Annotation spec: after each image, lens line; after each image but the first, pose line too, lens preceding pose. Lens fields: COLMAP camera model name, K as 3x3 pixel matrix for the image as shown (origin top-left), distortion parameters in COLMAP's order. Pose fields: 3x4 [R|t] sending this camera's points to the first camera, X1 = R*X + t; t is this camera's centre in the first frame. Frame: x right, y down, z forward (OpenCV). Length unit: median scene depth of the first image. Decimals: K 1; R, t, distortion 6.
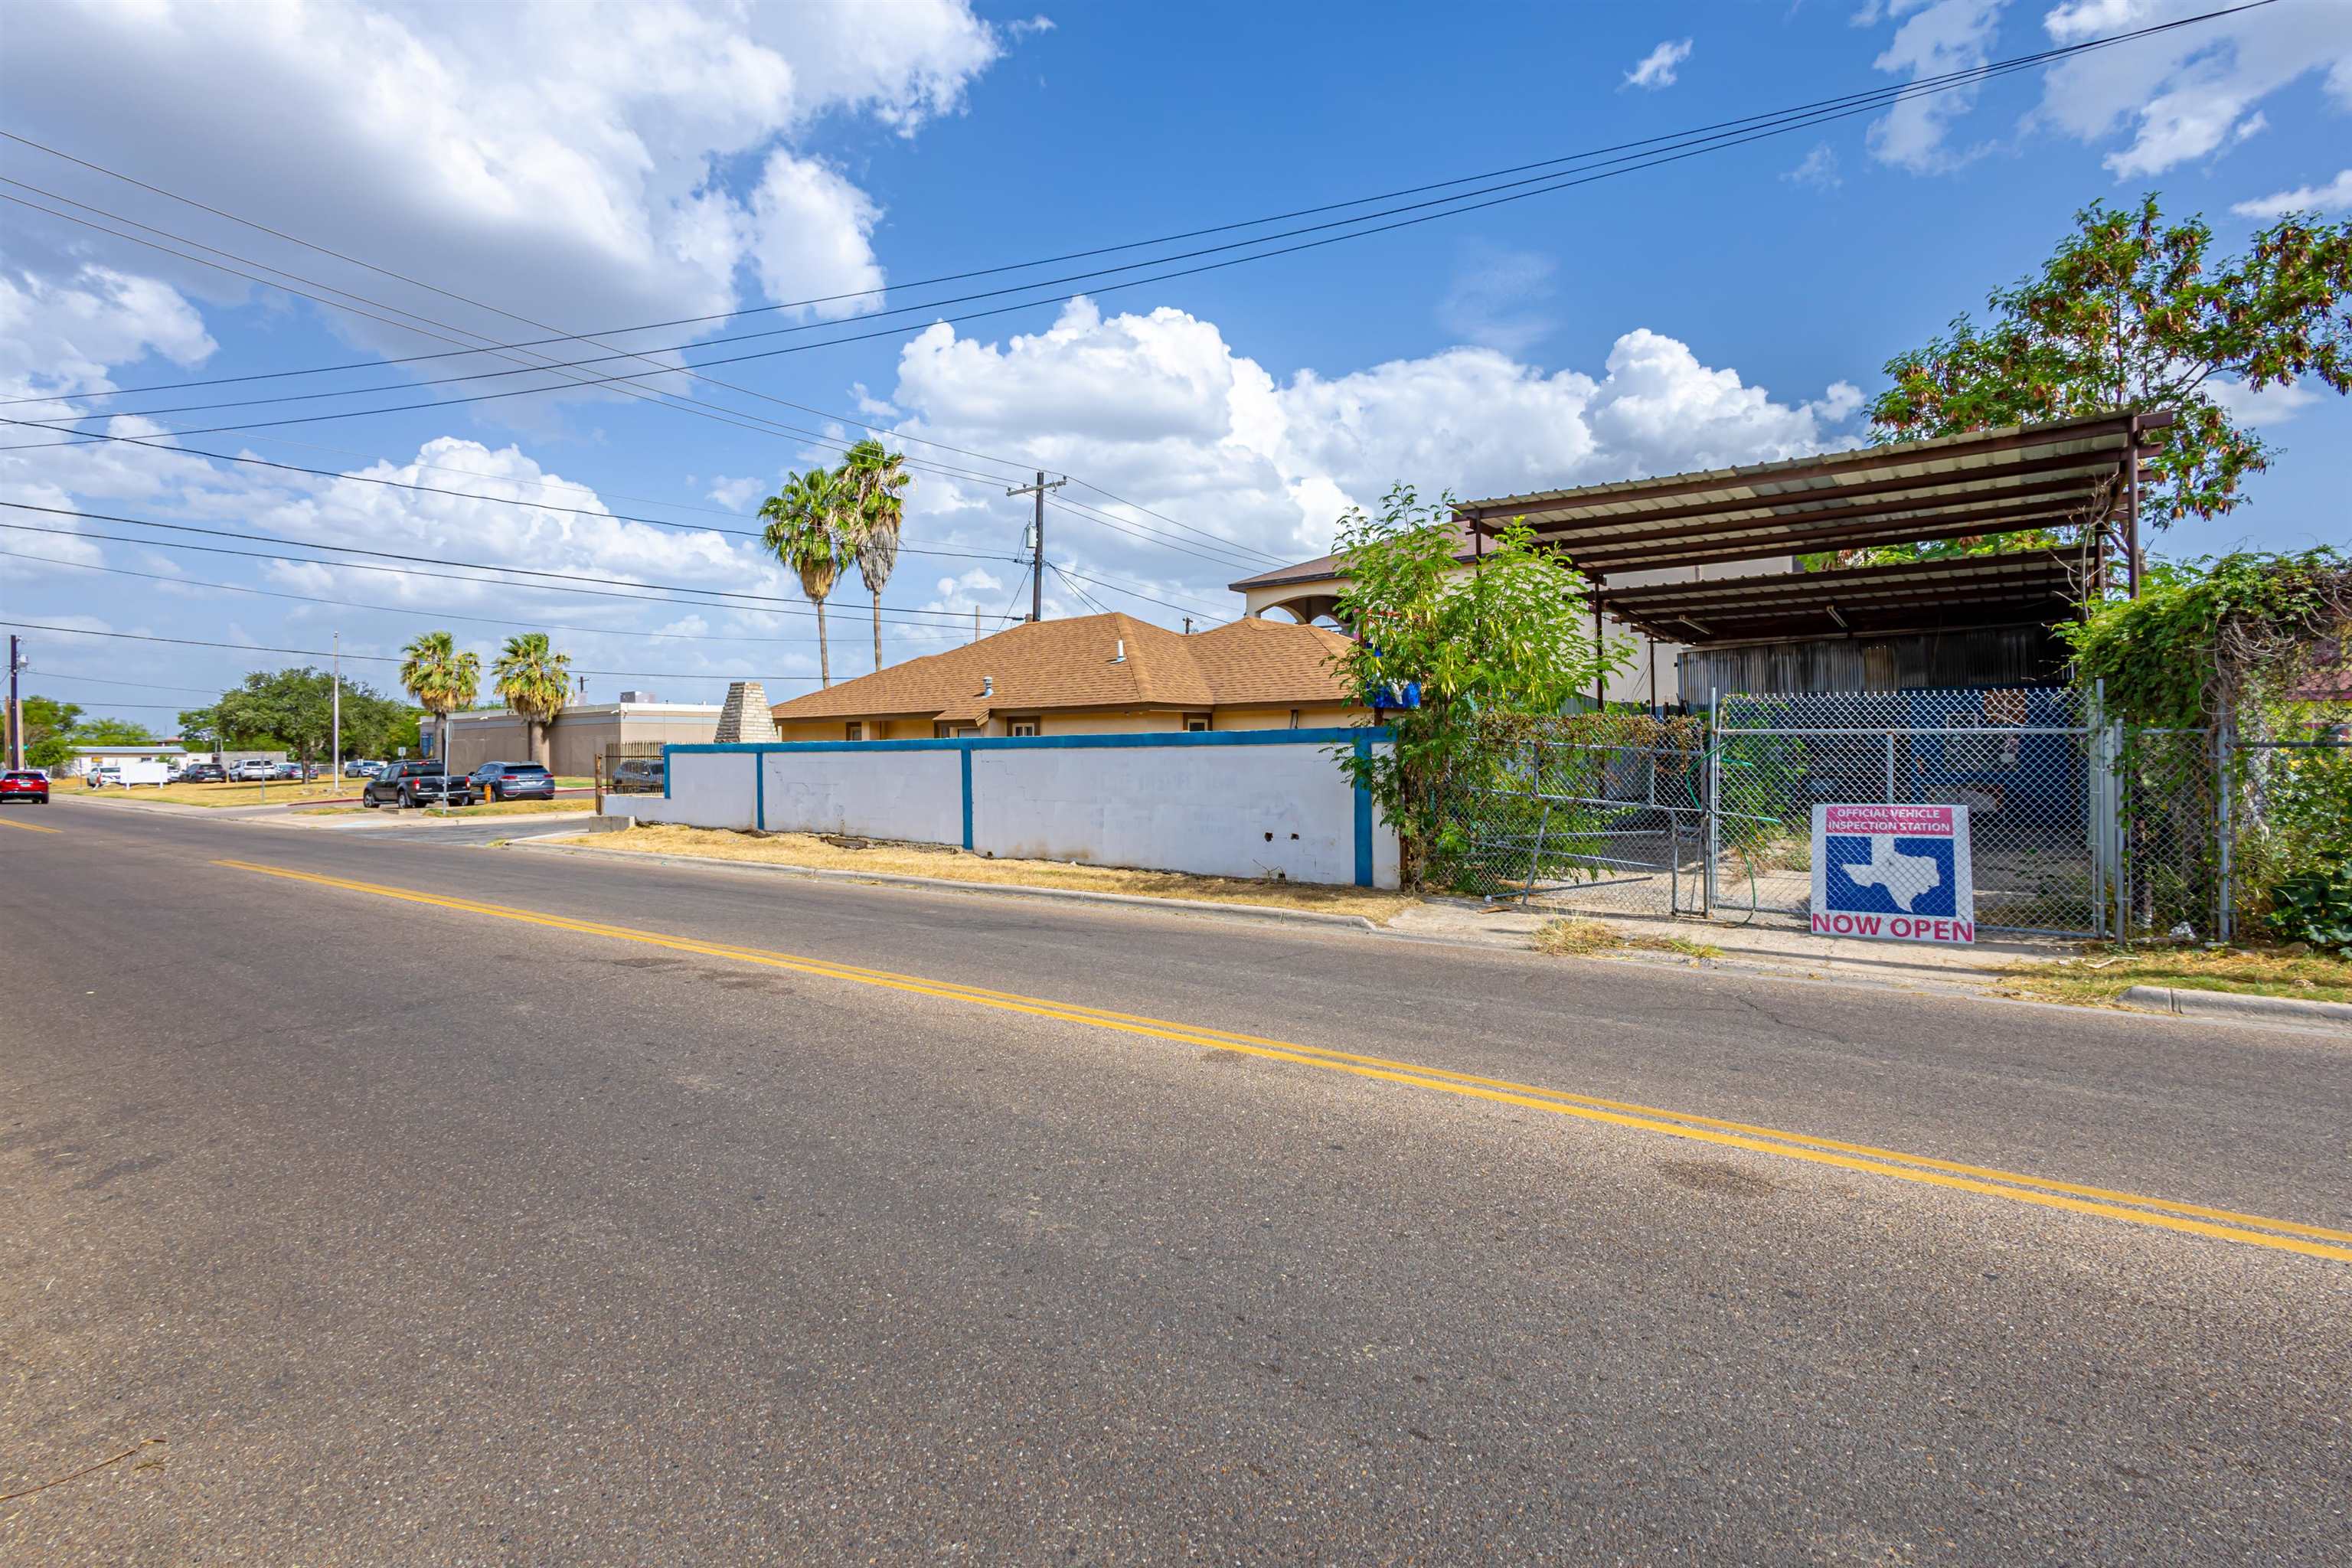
lens RADIAL K [[1095.7, 0, 1154.5], [0, 1095.7, 755.6], [0, 0, 1]] dist [0.014242, -0.001136]
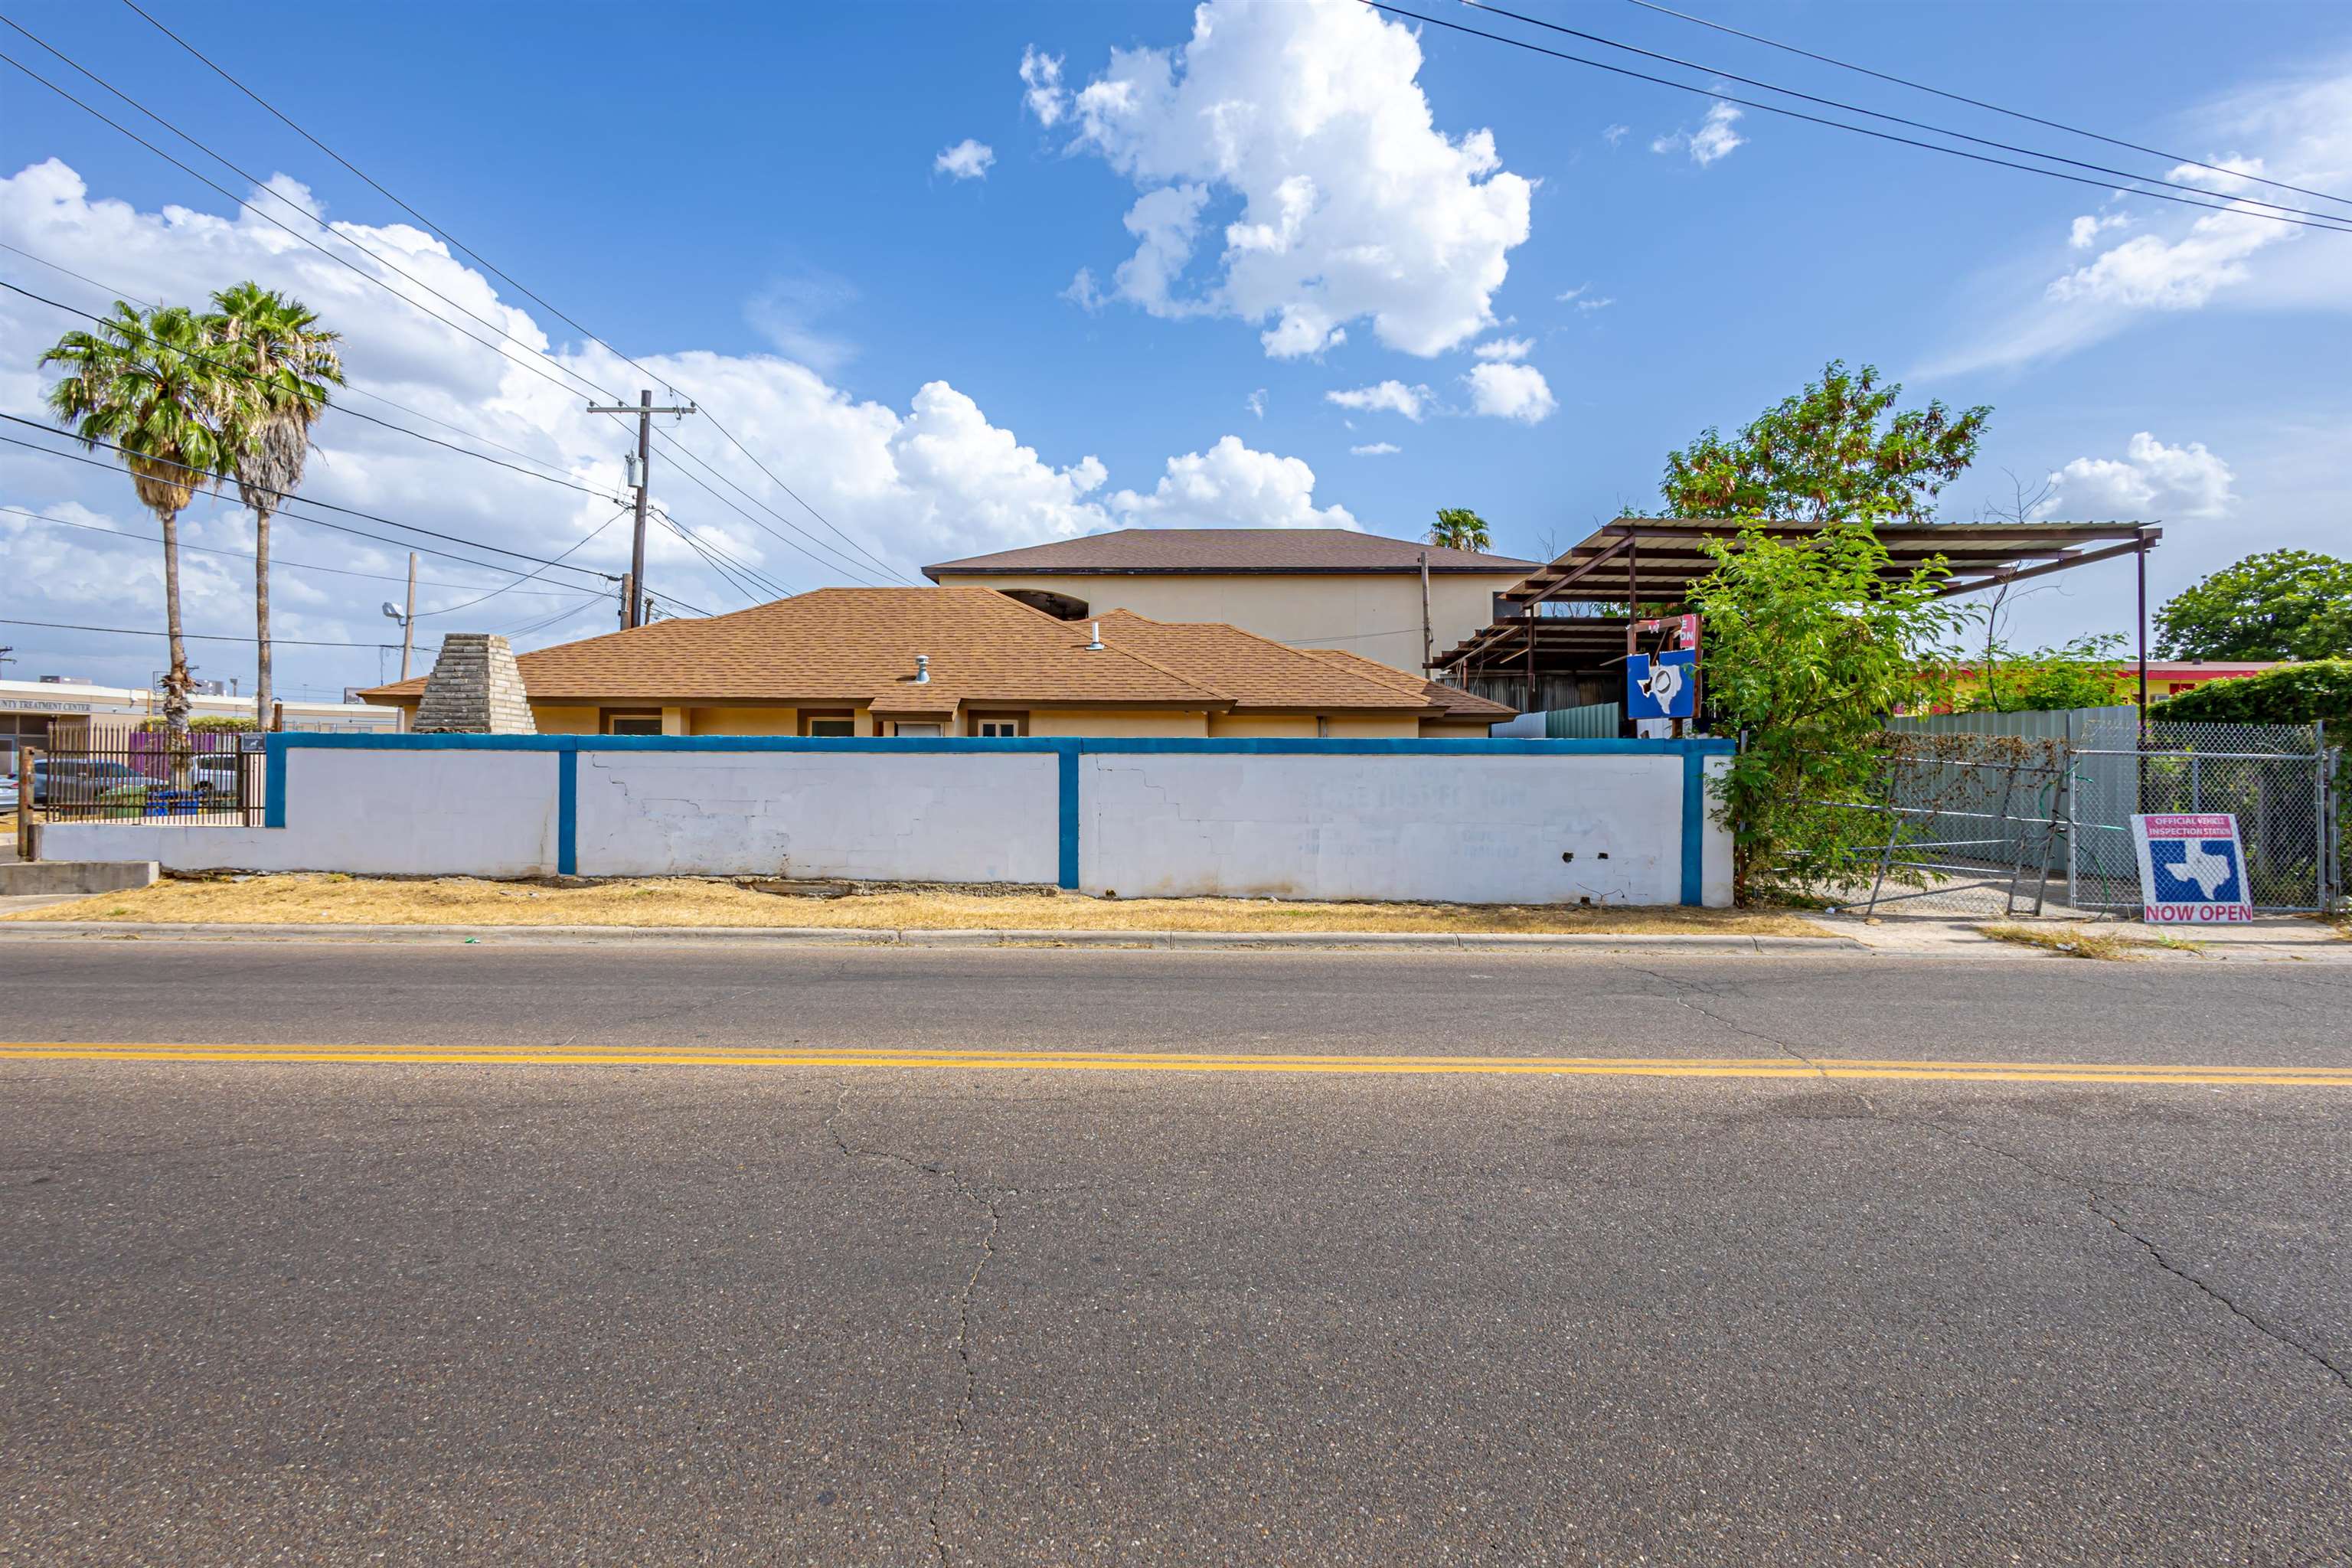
lens RADIAL K [[1095.7, 0, 1165.5], [0, 1095.7, 751.3], [0, 0, 1]] dist [0.014242, -0.001136]
pose [[0.809716, 0.023414, 0.586355, -0.631304], [-0.012718, 0.999669, -0.022356, 0.010728], [-0.586684, 0.010645, 0.809746, 0.425437]]
